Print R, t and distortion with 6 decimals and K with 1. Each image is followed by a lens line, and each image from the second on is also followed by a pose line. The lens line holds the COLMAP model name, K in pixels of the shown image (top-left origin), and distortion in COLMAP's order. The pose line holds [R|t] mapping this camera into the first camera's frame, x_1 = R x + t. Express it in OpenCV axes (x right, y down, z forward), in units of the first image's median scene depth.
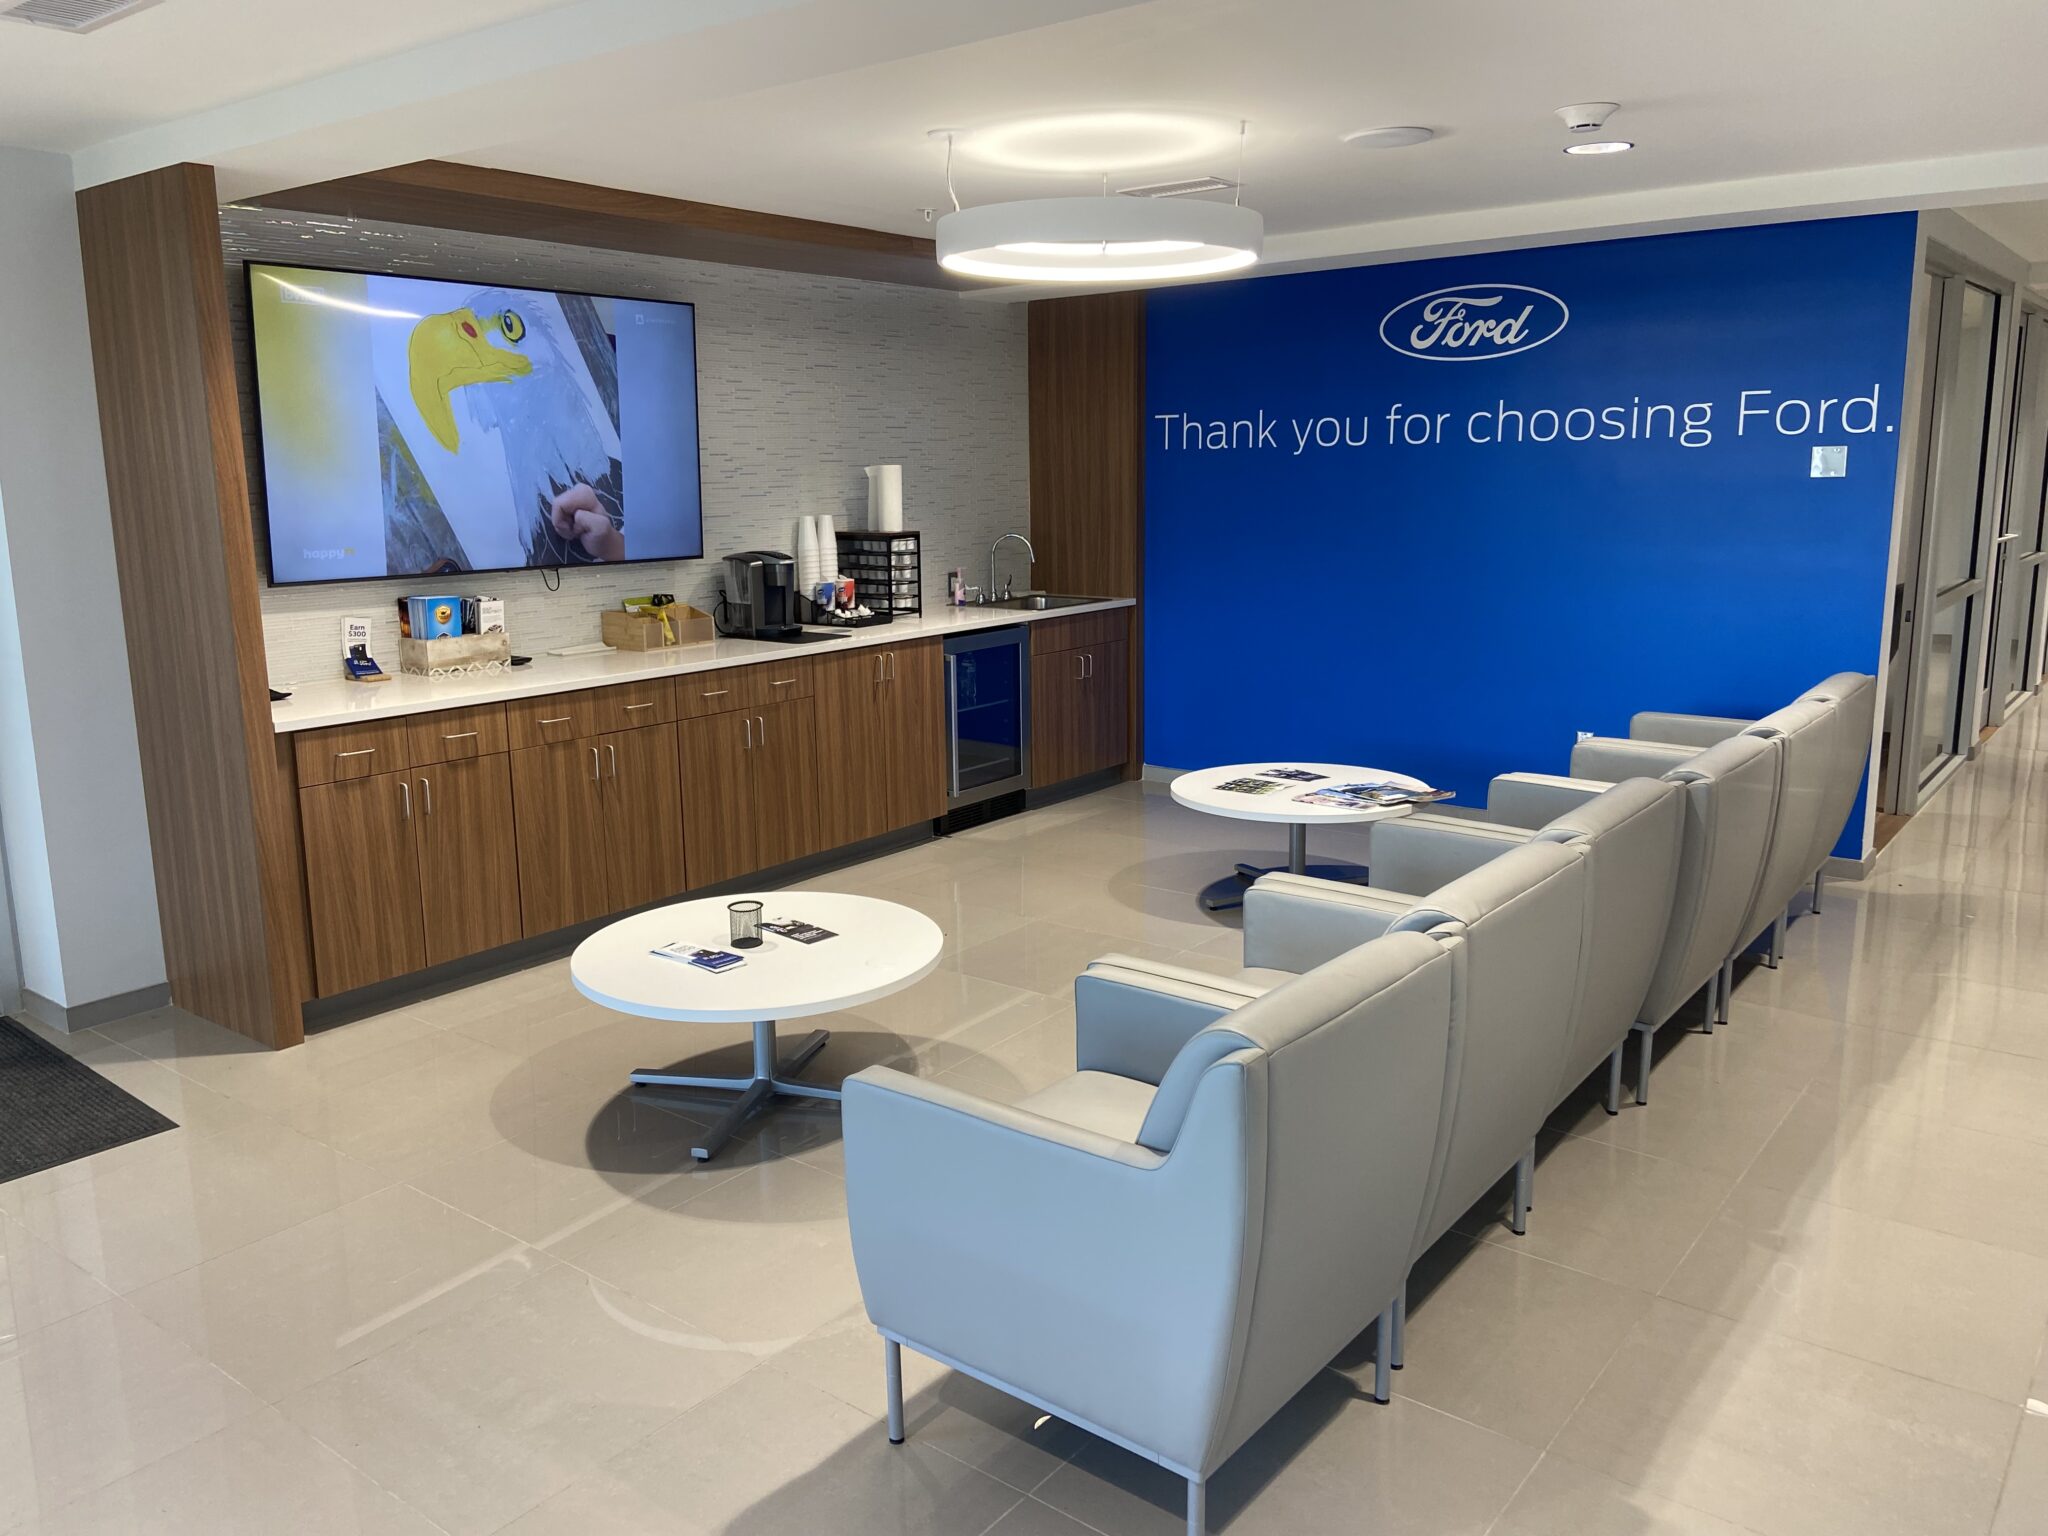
lens RADIAL K [[1555.8, 0, 1013.1], [0, 1555.8, 748.7], [0, 0, 1]] dist [0.100338, -0.120474]
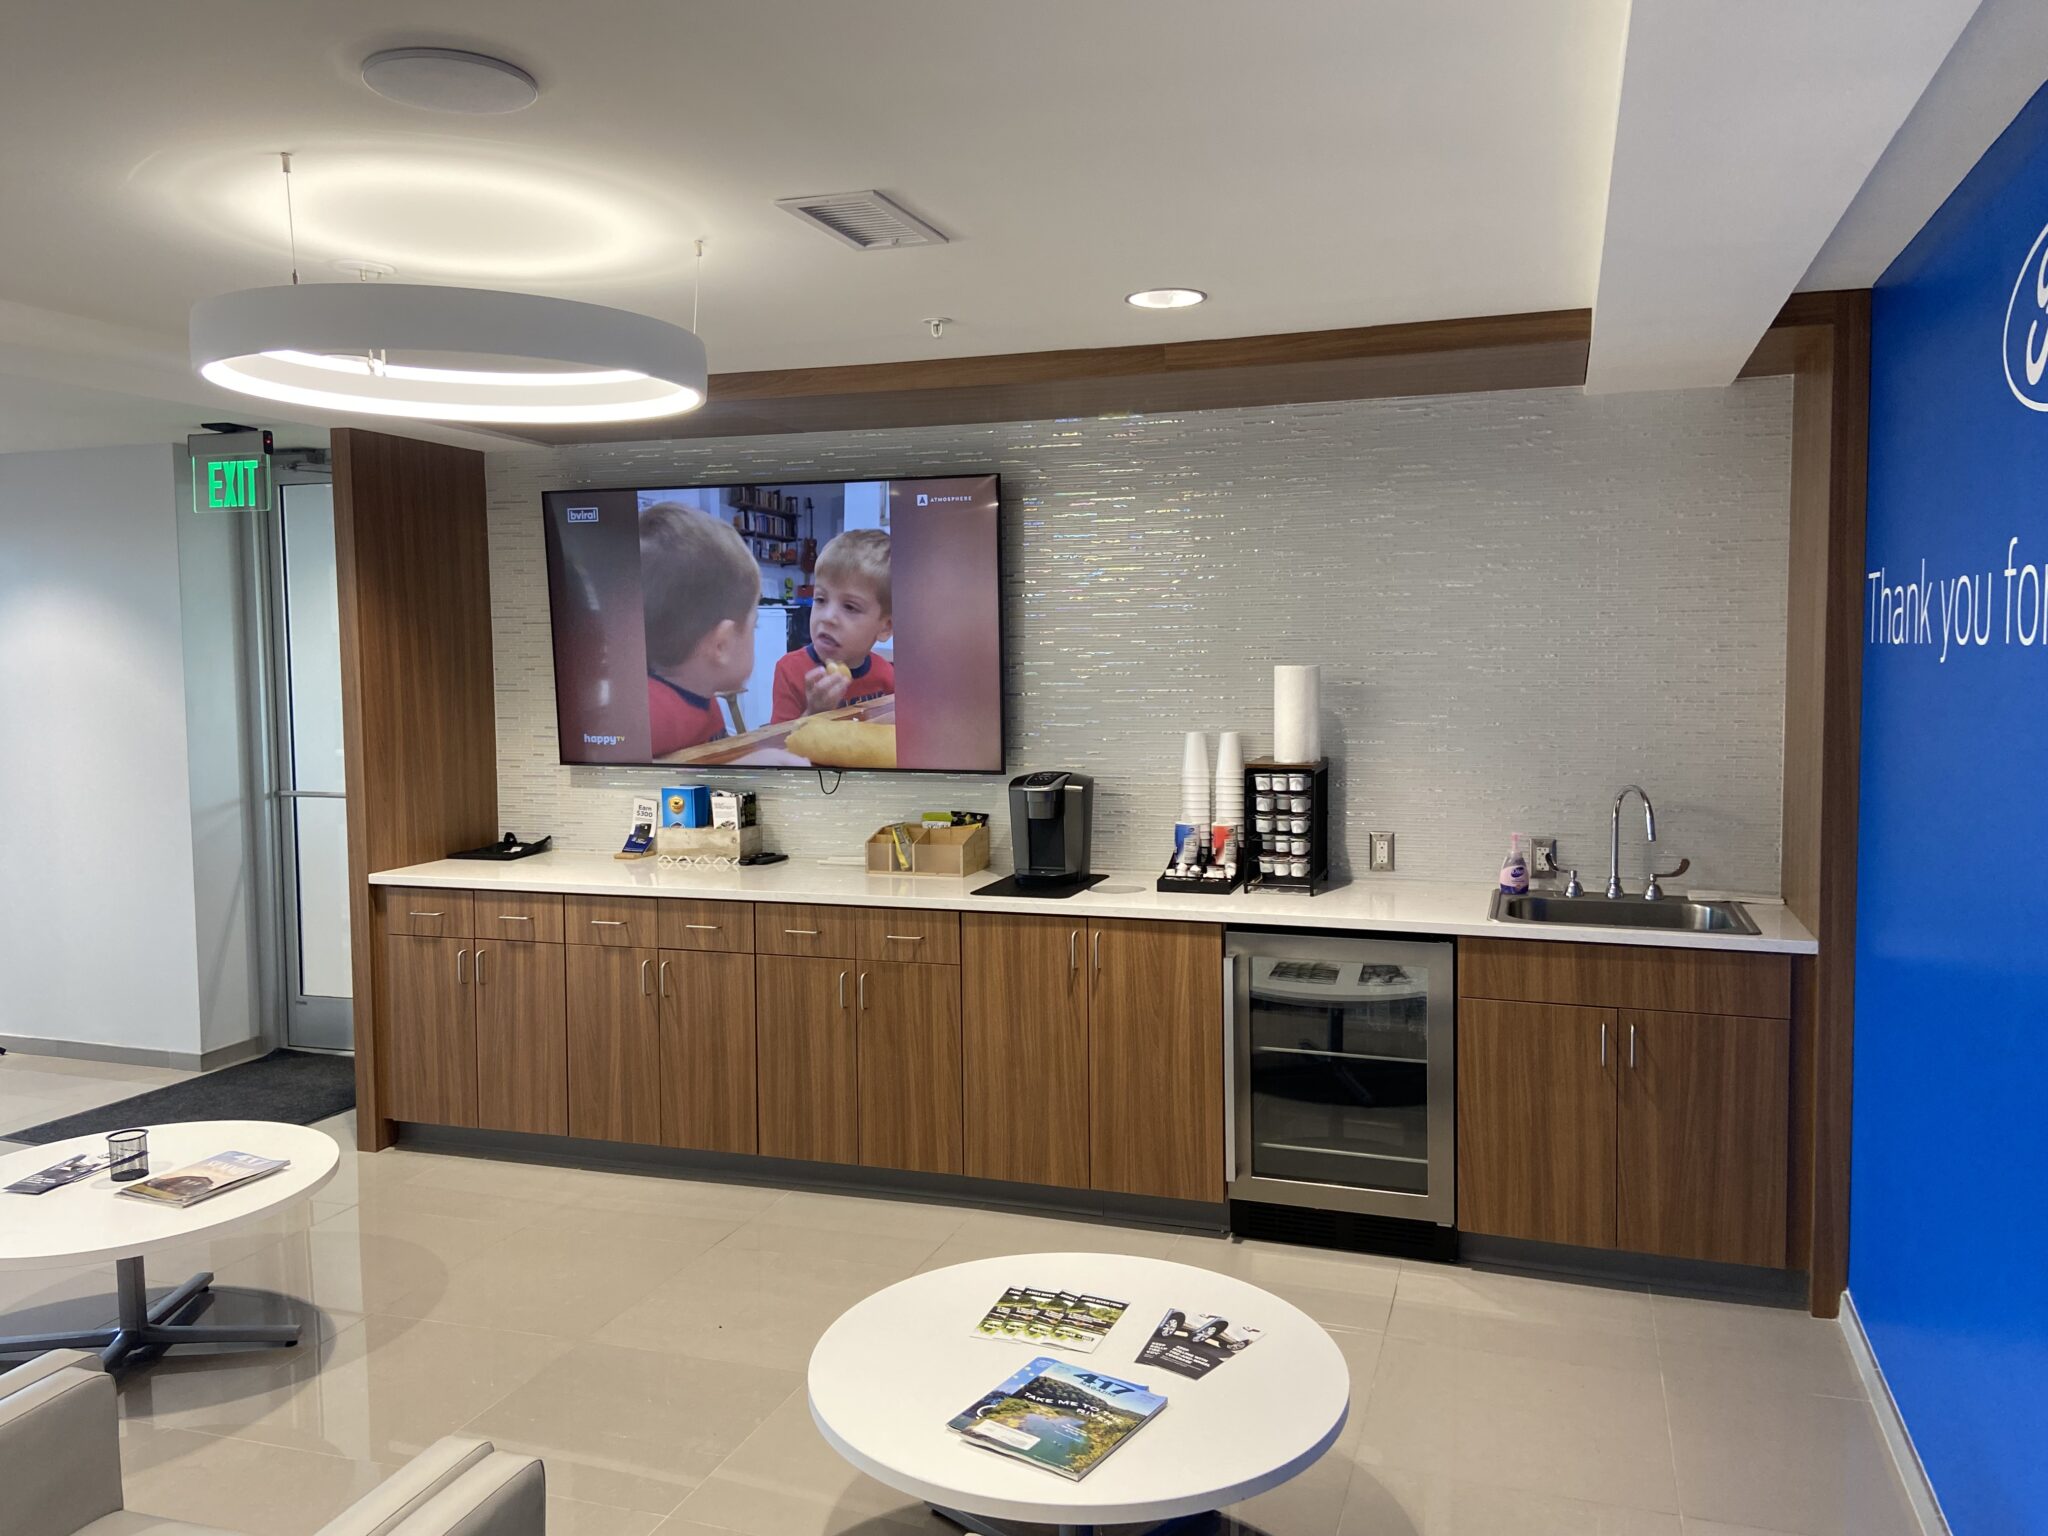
lens RADIAL K [[1555.8, 0, 1032.7], [0, 1555.8, 736.9], [0, 0, 1]] dist [0.100338, -0.120474]
pose [[0.333900, 0.066900, -0.940231, 0.614587], [-0.170865, 0.985249, 0.009424, -0.162873], [0.926993, 0.157506, 0.340406, 0.787097]]
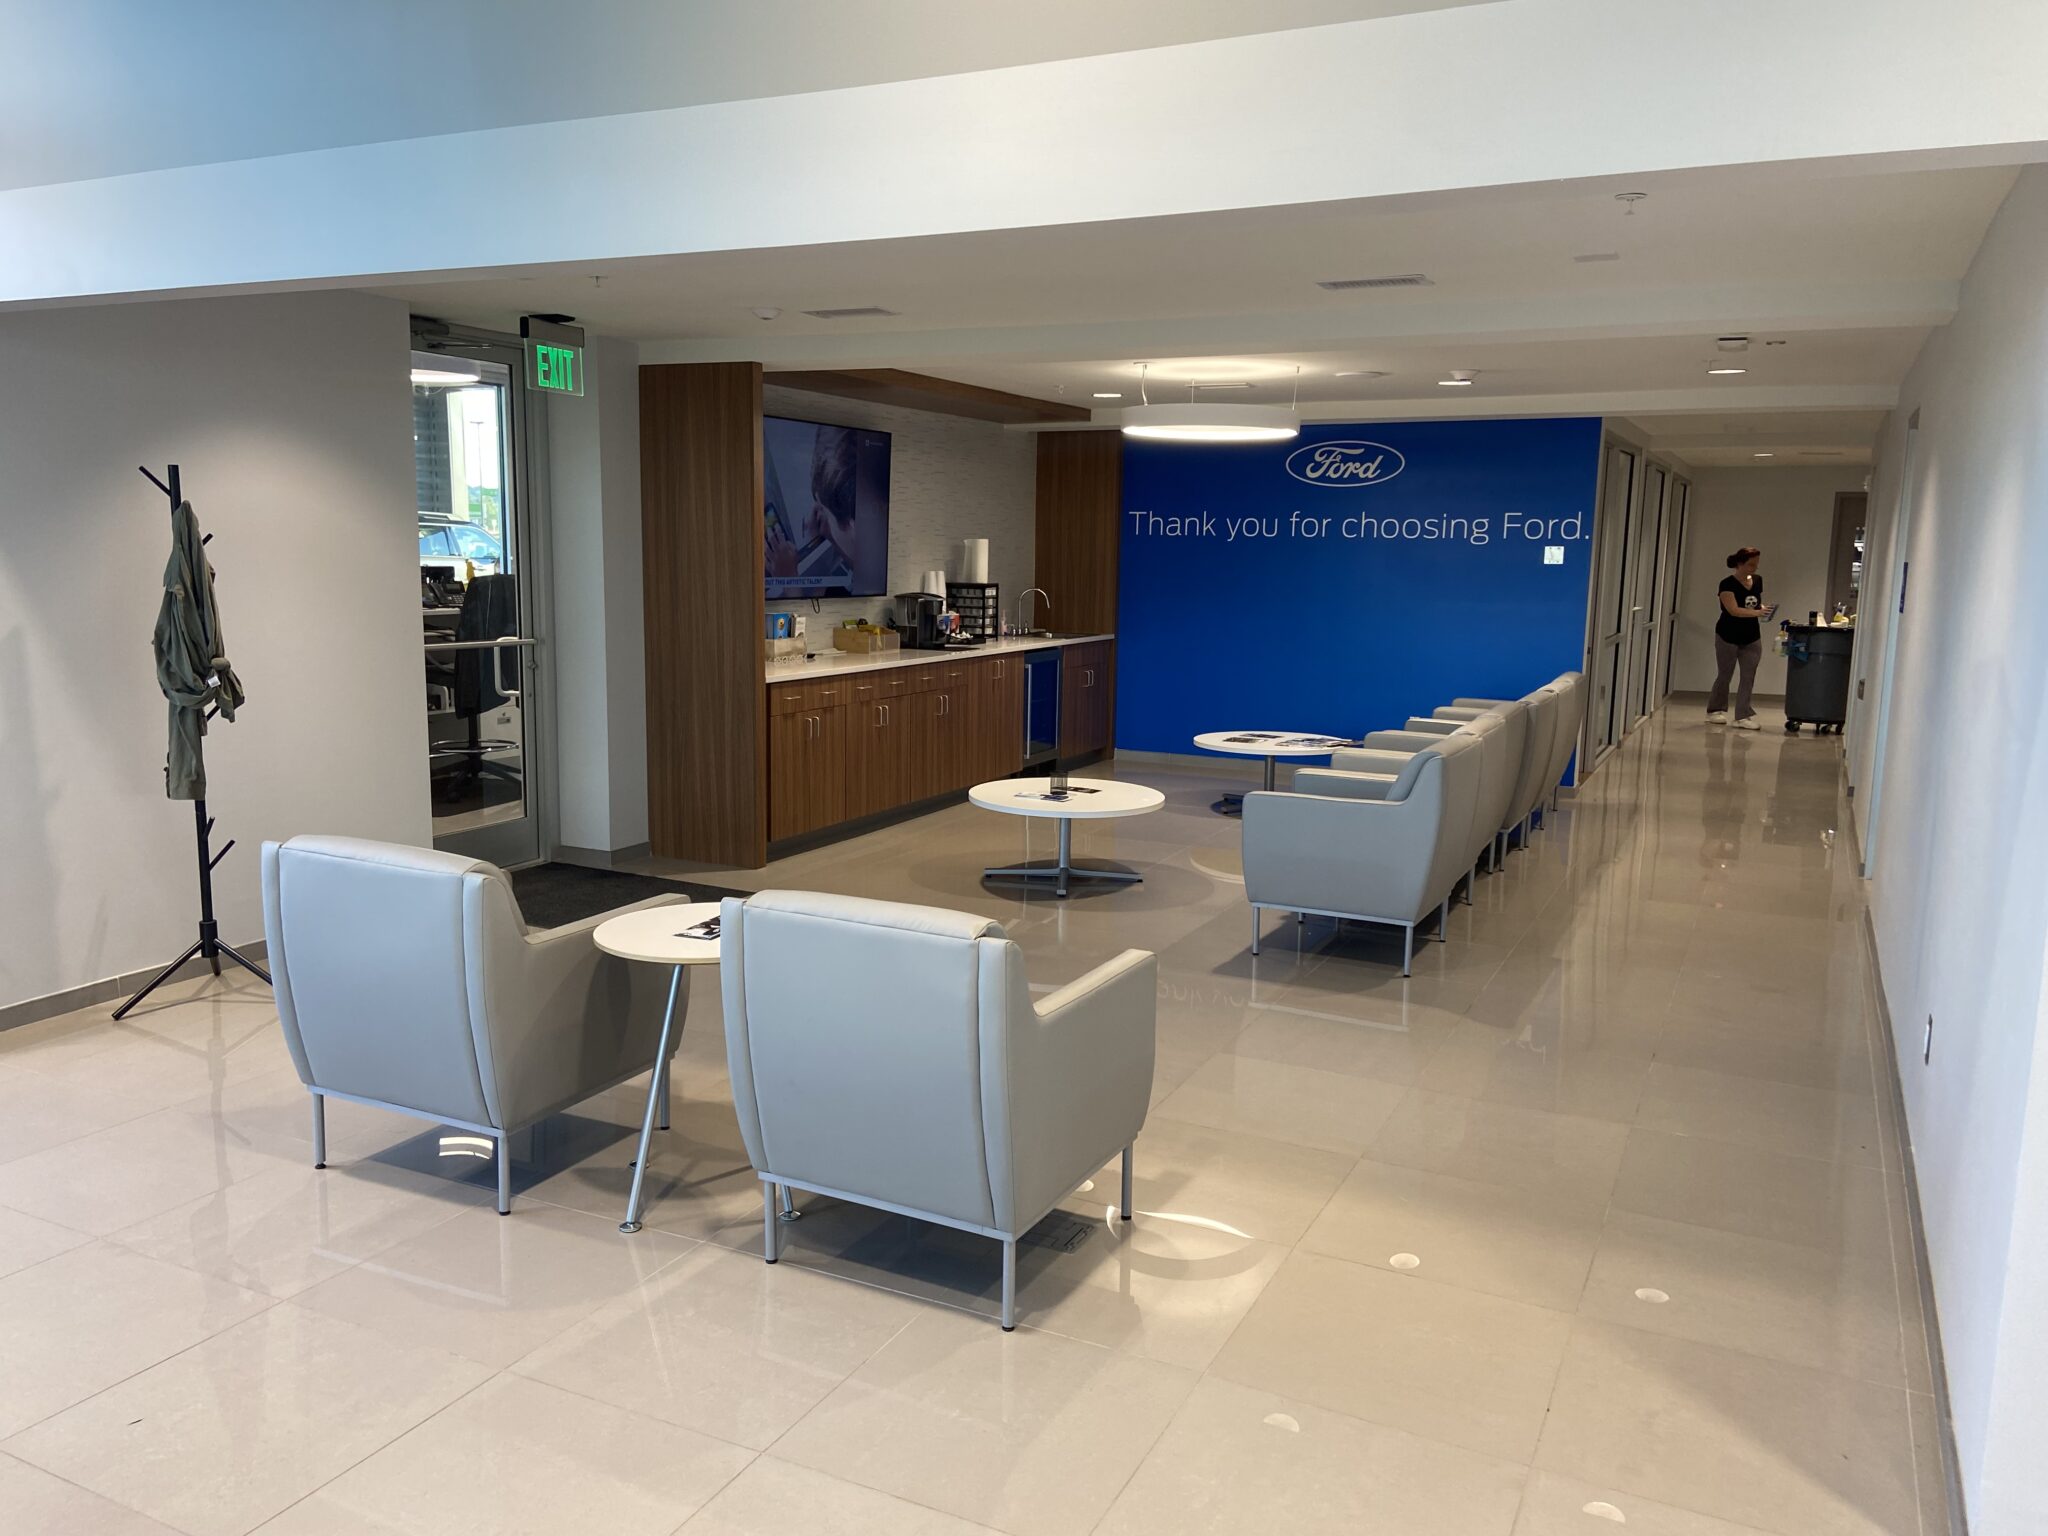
lens RADIAL K [[1555.8, 0, 1025.3], [0, 1555.8, 776.5], [0, 0, 1]] dist [0.100338, -0.120474]
pose [[0.977952, 0.000456, 0.208830, -0.412518], [0.006660, 0.999421, -0.033371, 0.114883], [-0.208725, 0.034026, 0.977382, -0.554847]]
